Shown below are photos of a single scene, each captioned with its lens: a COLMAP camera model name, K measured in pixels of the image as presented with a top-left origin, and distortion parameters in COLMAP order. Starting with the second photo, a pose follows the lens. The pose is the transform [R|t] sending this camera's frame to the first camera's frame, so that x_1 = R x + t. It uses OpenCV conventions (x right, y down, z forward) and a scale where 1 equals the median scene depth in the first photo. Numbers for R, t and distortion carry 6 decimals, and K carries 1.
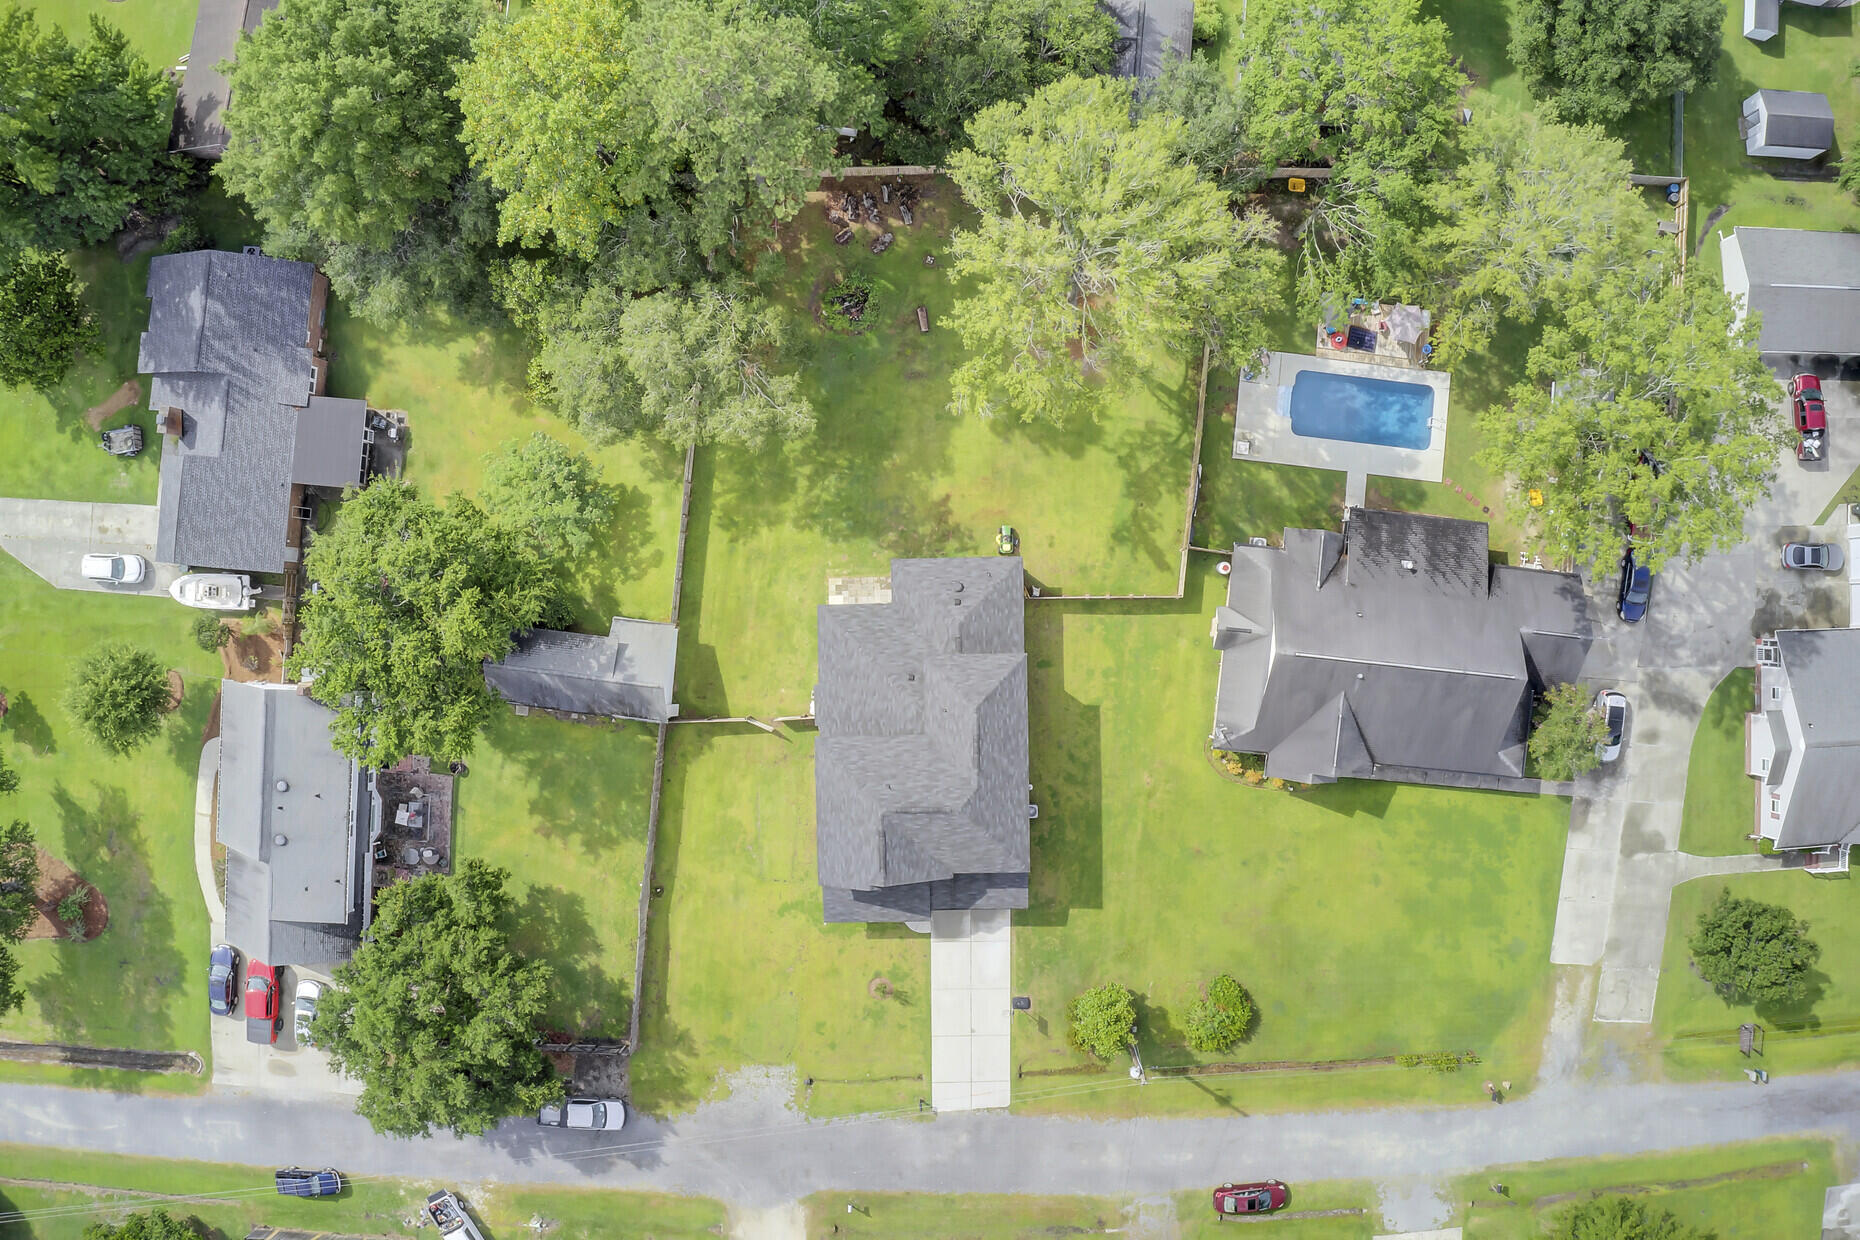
lens RADIAL K [[1557.2, 0, 793.1], [0, 1557.2, 616.9], [0, 0, 1]] dist [-0.264169, 0.097188]
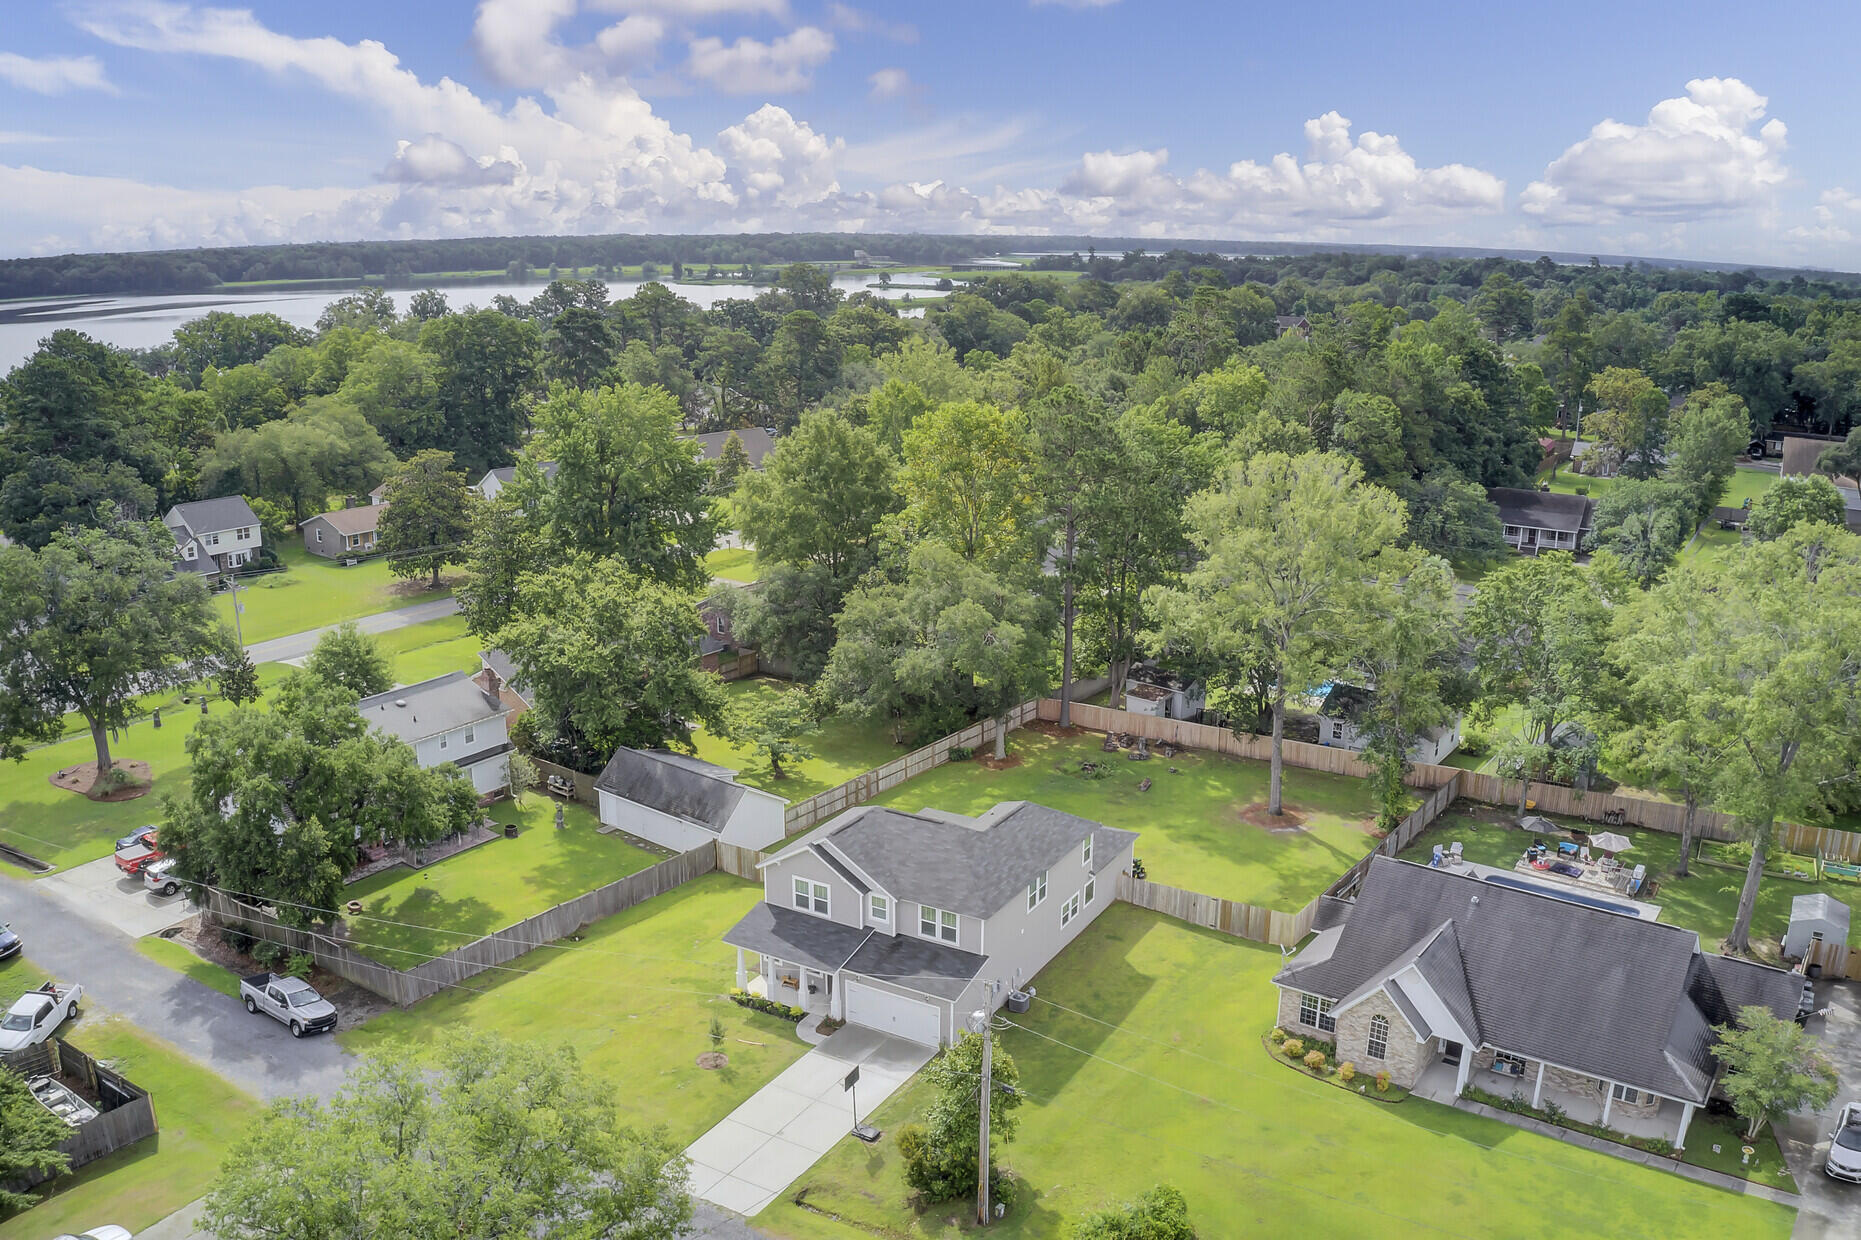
lens RADIAL K [[1462.0, 0, 930.5], [0, 1462.0, 620.0], [0, 0, 1]] dist [-0.190289, 0.018879]
pose [[0.849256, 0.228367, -0.476038, 0.413574], [-0.521205, 0.218631, -0.824952, 0.695181], [-0.084315, 0.948709, 0.304699, 0.600449]]
